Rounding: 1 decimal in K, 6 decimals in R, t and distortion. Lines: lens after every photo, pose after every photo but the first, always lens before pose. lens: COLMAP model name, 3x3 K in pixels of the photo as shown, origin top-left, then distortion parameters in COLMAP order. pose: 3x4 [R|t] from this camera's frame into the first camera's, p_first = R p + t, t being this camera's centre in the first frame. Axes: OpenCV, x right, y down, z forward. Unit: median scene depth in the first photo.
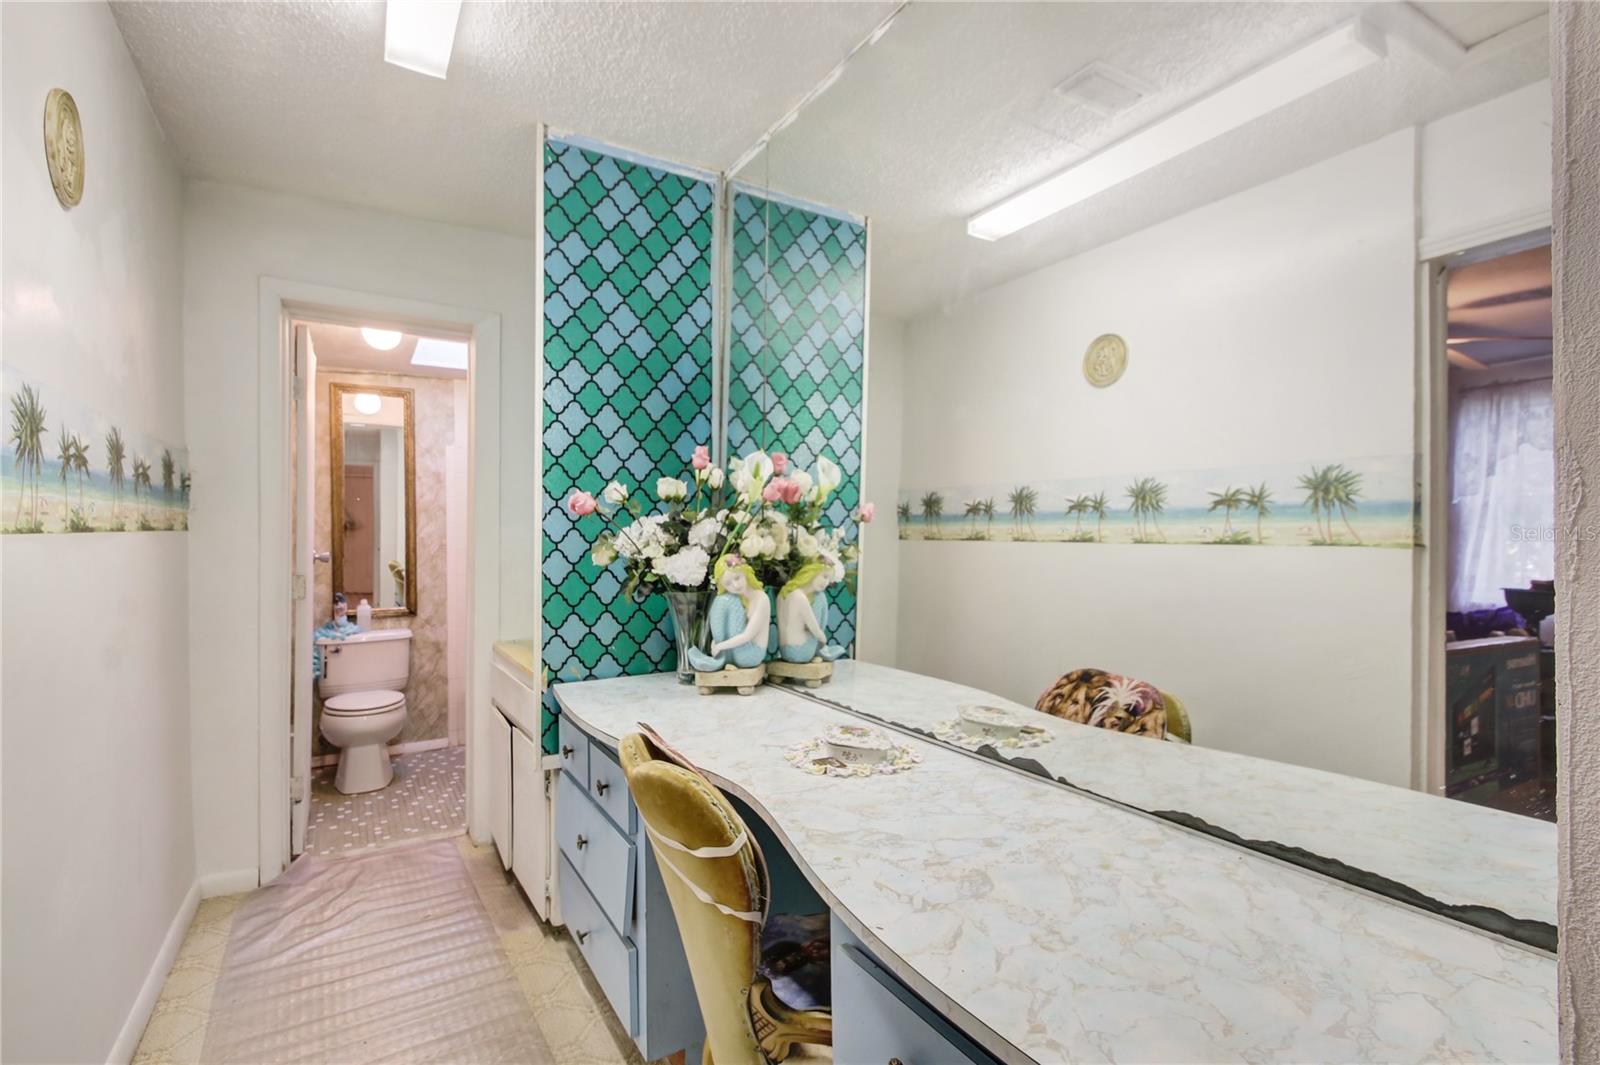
lens RADIAL K [[756.4, 0, 815.7], [0, 756.4, 538.3], [0, 0, 1]] dist [0.016028, -0.012631]
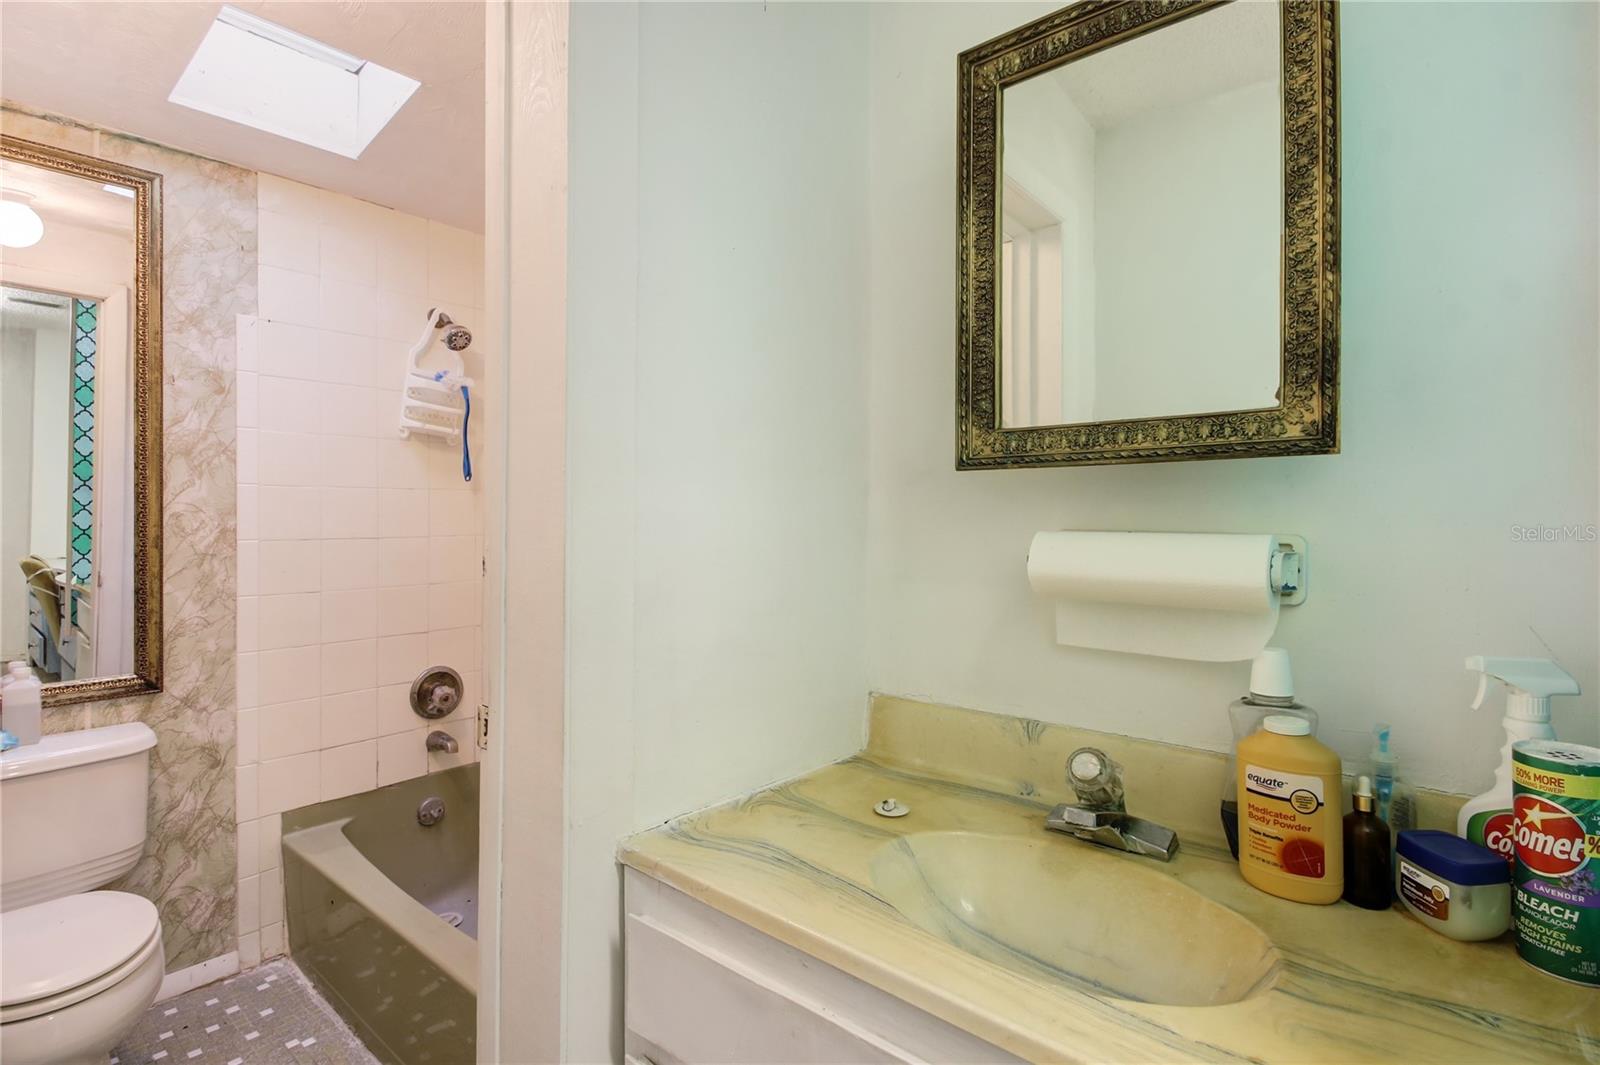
lens RADIAL K [[756.4, 0, 787.8], [0, 756.4, 522.4], [0, 0, 1]] dist [0.016028, -0.012631]
pose [[0.951199, 0.008500, 0.308462, -0.314338], [-0.008498, 0.999963, -0.001350, 0.001816], [-0.308462, -0.001337, 0.951236, 0.464577]]
